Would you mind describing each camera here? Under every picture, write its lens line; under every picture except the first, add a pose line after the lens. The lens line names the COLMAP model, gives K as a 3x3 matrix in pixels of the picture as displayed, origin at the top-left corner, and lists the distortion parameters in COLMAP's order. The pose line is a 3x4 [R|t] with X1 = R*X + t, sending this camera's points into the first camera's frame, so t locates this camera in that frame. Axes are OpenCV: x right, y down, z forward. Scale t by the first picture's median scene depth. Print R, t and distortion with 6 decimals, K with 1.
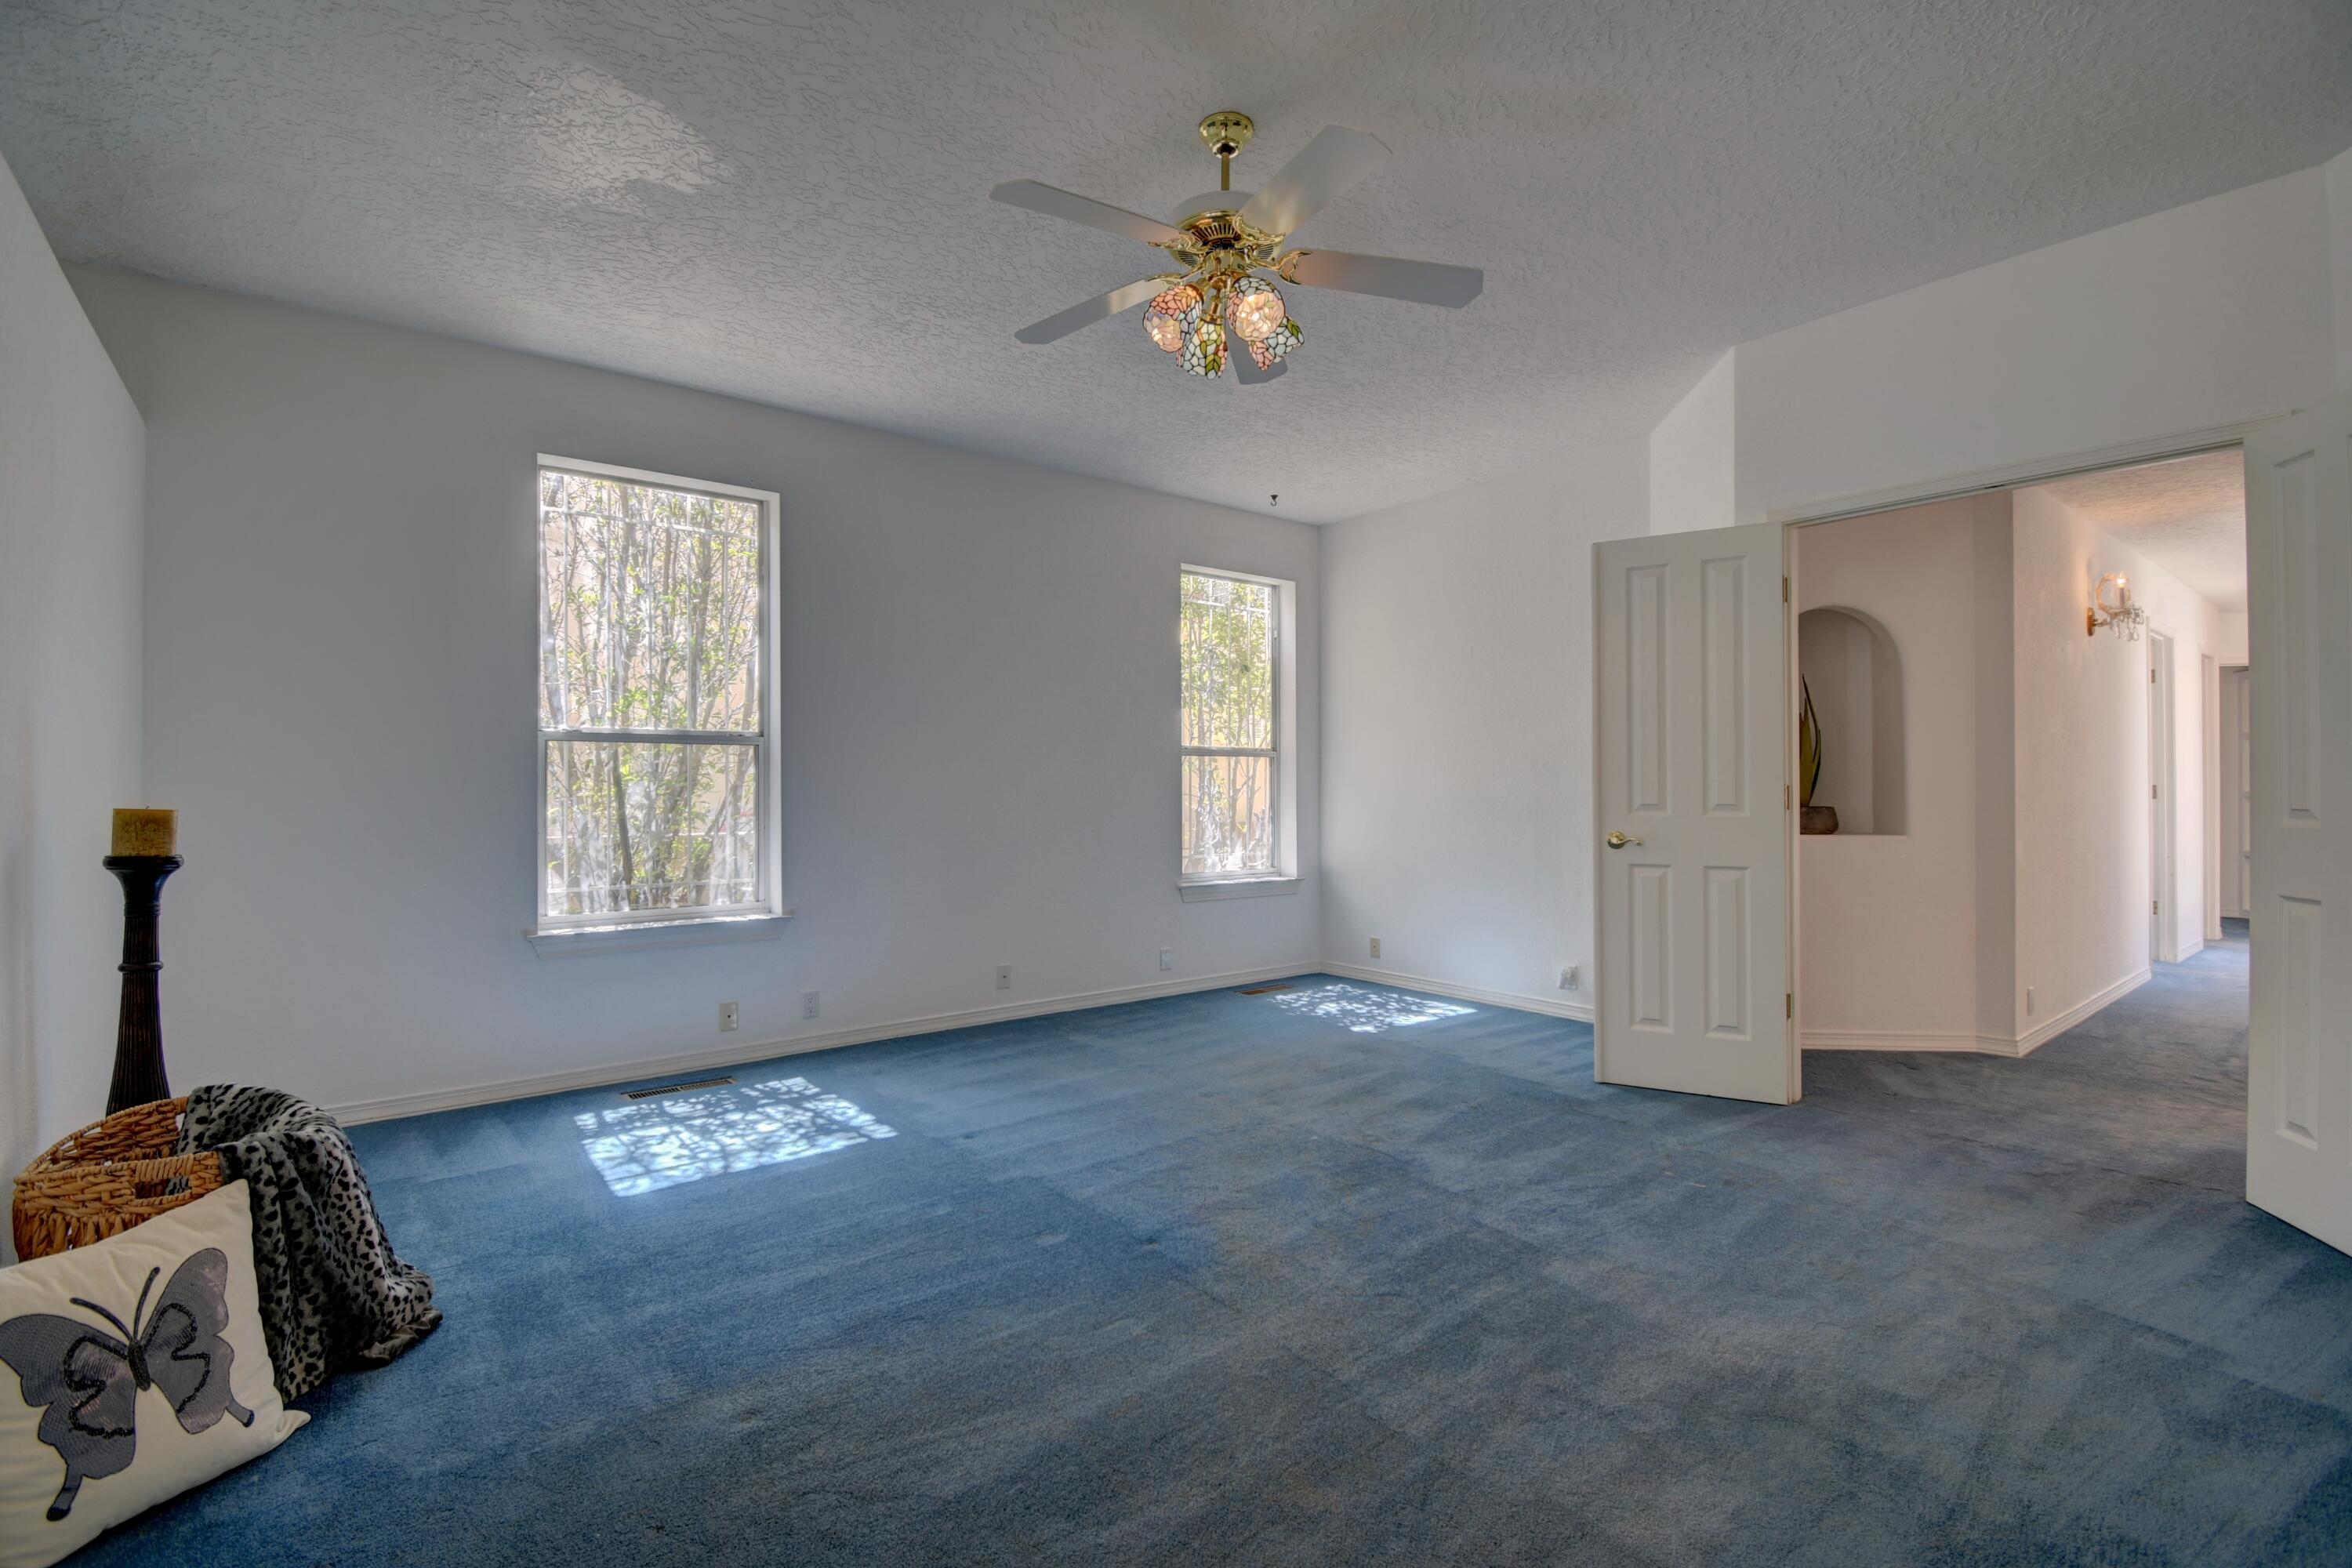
lens RADIAL K [[1048.5, 0, 1182.7], [0, 1048.5, 791.0], [0, 0, 1]] dist [0.000422, -0.000117]
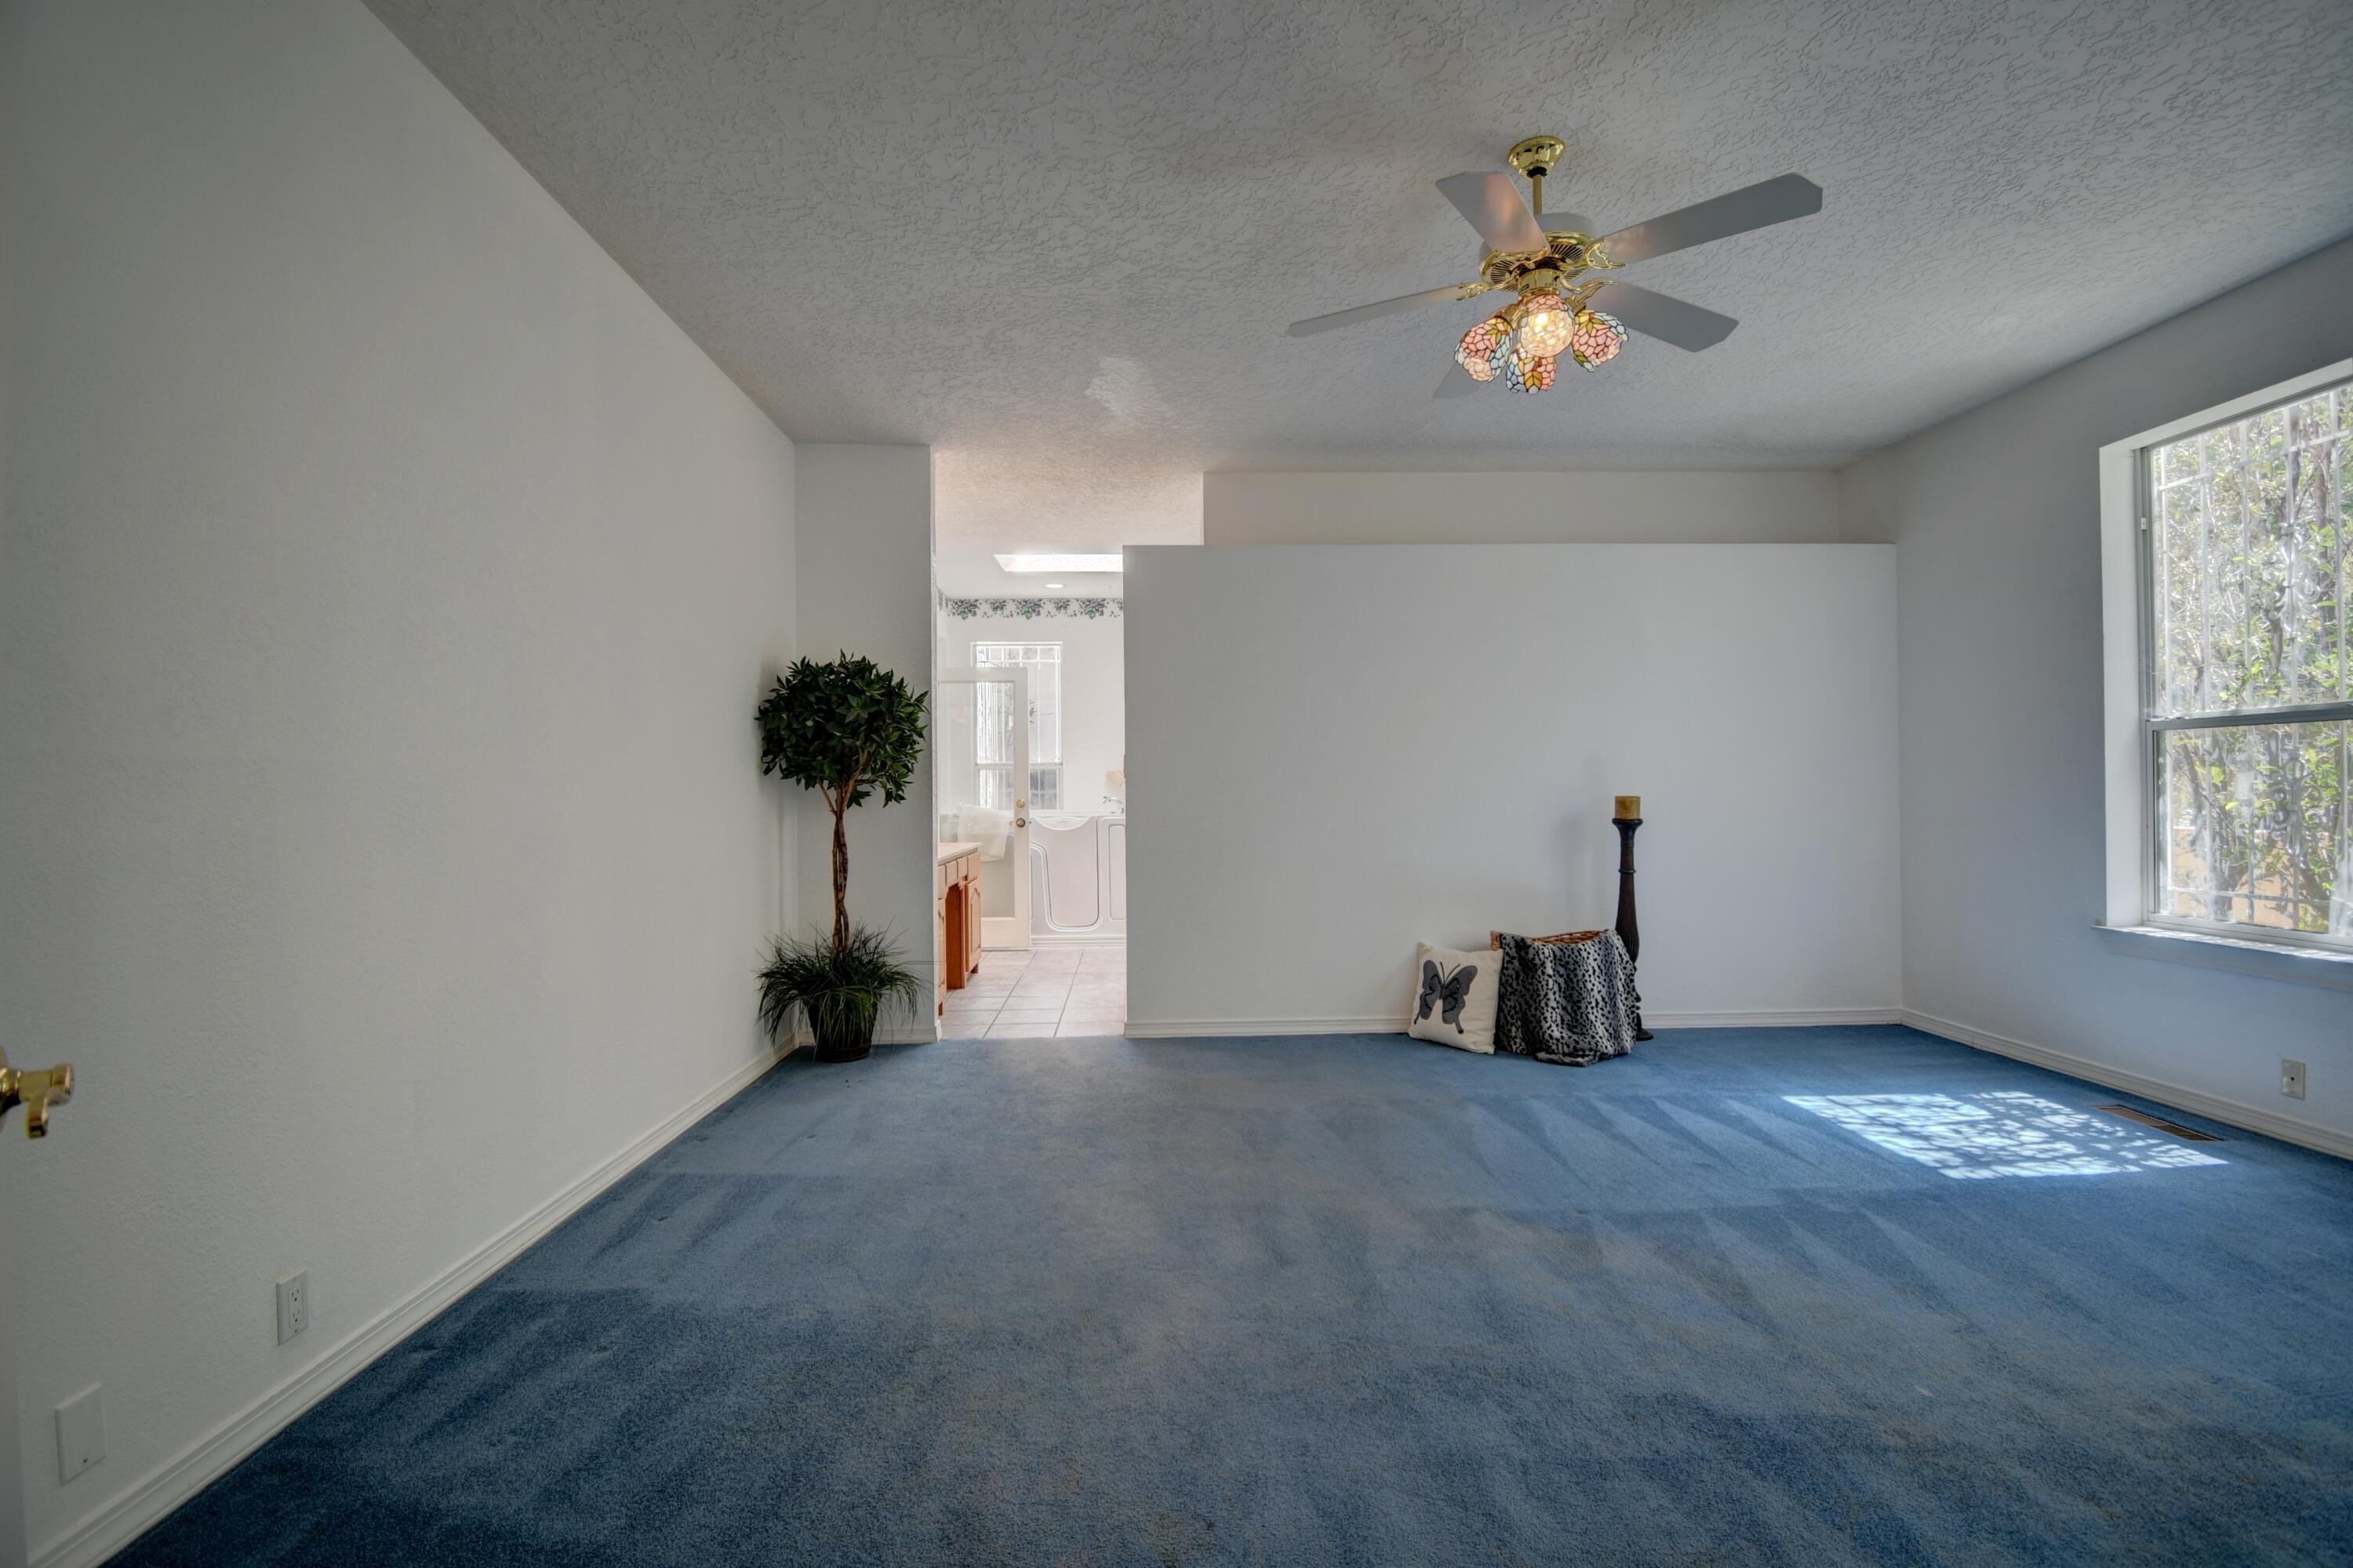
lens RADIAL K [[1049.0, 0, 1179.6], [0, 1049.0, 784.5], [0, 0, 1]] dist [0.000422, -0.000117]
pose [[-0.585316, 0.007068, -0.810774, 0.813085], [0.012708, 0.999919, -0.000457, -0.011780], [0.810706, -0.010571, -0.585359, 0.977746]]
